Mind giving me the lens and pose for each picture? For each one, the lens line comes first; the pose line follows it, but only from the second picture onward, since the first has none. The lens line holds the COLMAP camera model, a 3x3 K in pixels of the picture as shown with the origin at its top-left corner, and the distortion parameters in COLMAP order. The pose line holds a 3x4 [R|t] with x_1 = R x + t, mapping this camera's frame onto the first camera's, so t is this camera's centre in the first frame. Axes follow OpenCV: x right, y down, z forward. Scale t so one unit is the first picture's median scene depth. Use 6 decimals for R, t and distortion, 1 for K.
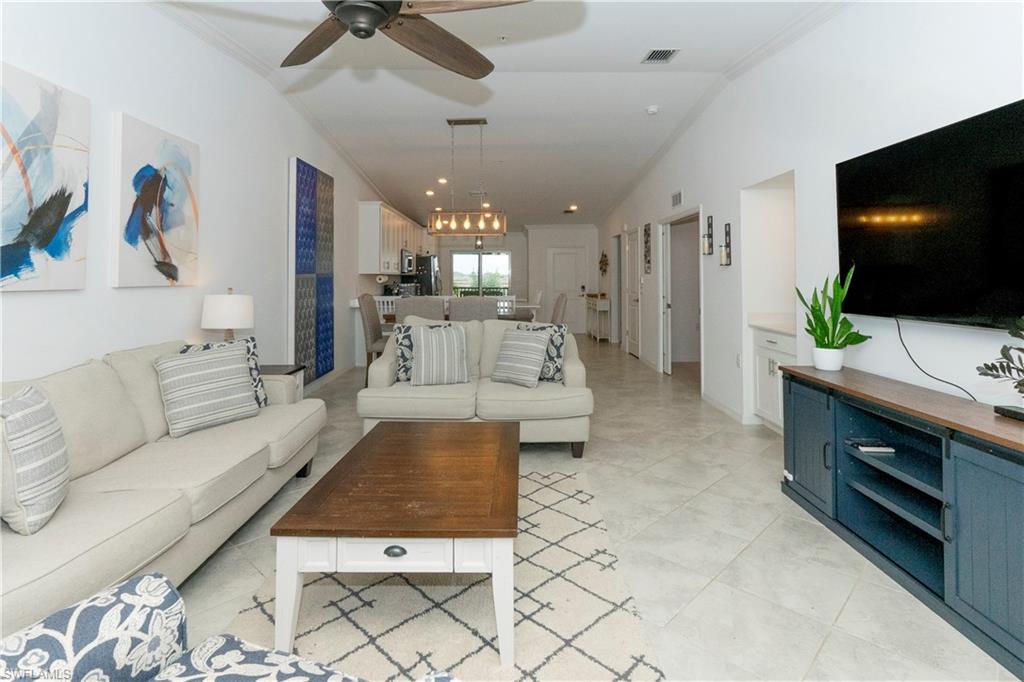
lens RADIAL K [[477.8, 0, 495.8], [0, 477.8, 272.1], [0, 0, 1]] dist [0.010380, -0.000137]
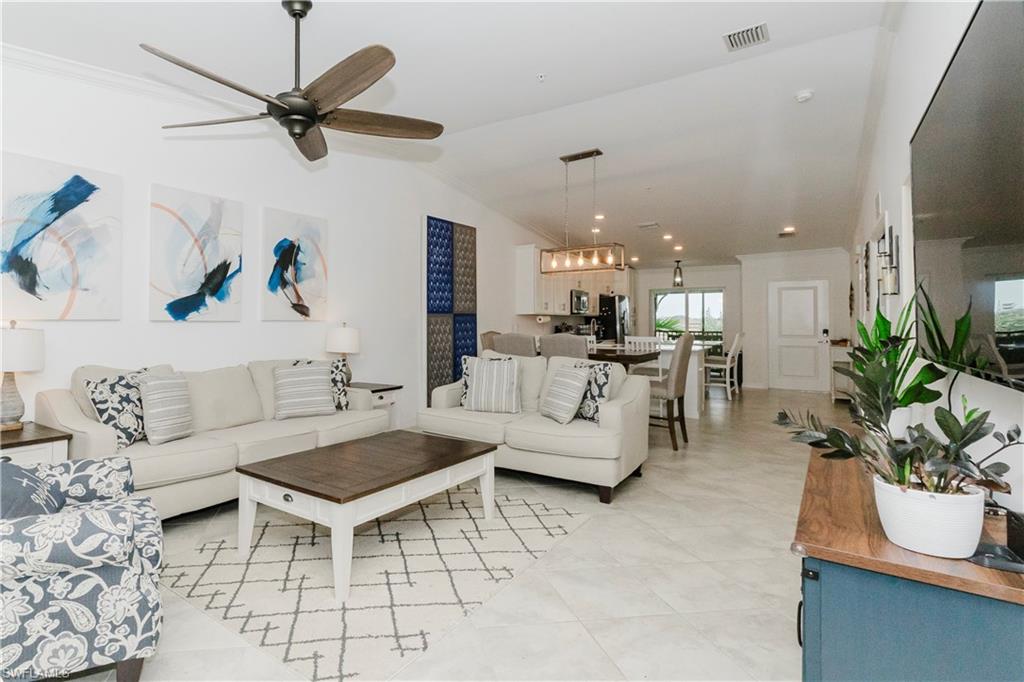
lens RADIAL K [[498.3, 0, 458.1], [0, 498.3, 319.9], [0, 0, 1]] dist [0.010694, 0.000205]
pose [[0.821833, -0.002507, -0.569724, 0.568540], [0.006000, 0.999973, 0.004255, 0.024149], [0.569697, -0.006915, 0.821825, 0.034544]]
